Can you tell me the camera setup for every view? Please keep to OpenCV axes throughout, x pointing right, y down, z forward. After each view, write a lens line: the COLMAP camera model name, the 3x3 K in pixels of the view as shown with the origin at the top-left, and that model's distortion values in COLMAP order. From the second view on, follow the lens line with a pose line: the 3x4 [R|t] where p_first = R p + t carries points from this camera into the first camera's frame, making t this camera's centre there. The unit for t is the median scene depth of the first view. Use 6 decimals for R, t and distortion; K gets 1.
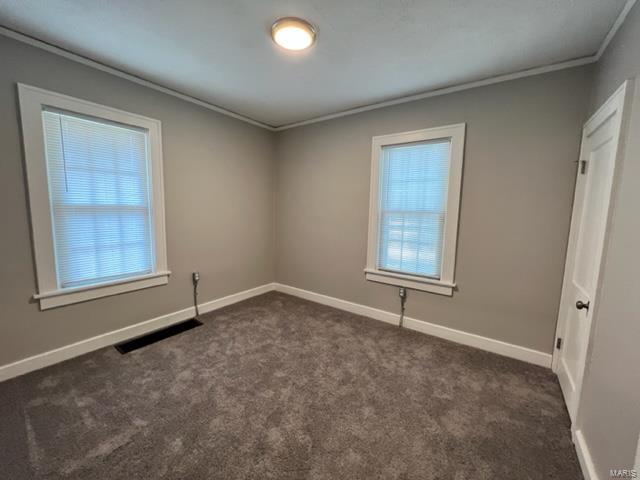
lens RADIAL K [[257.0, 0, 319.2], [0, 257.0, 239.3], [0, 0, 1]] dist [-0.001598, -0.000124]
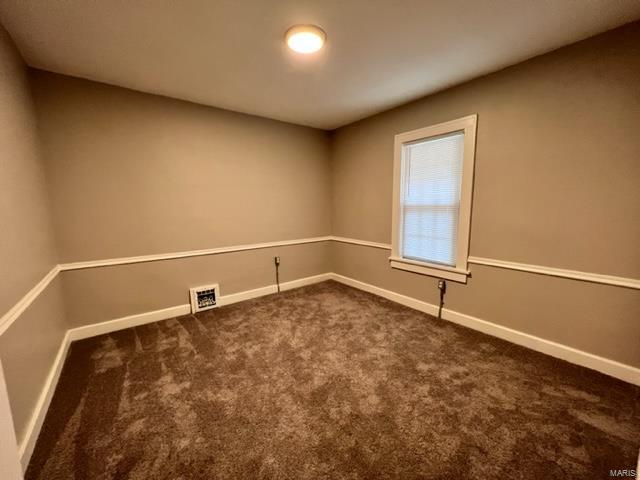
lens RADIAL K [[257.0, 0, 319.2], [0, 257.0, 239.3], [0, 0, 1]] dist [-0.001598, -0.000124]
pose [[0.956858, 0.006247, -0.290490, 0.205379], [-0.003154, 0.999933, 0.011115, 0.029072], [0.290540, -0.009719, 0.956813, -0.129088]]
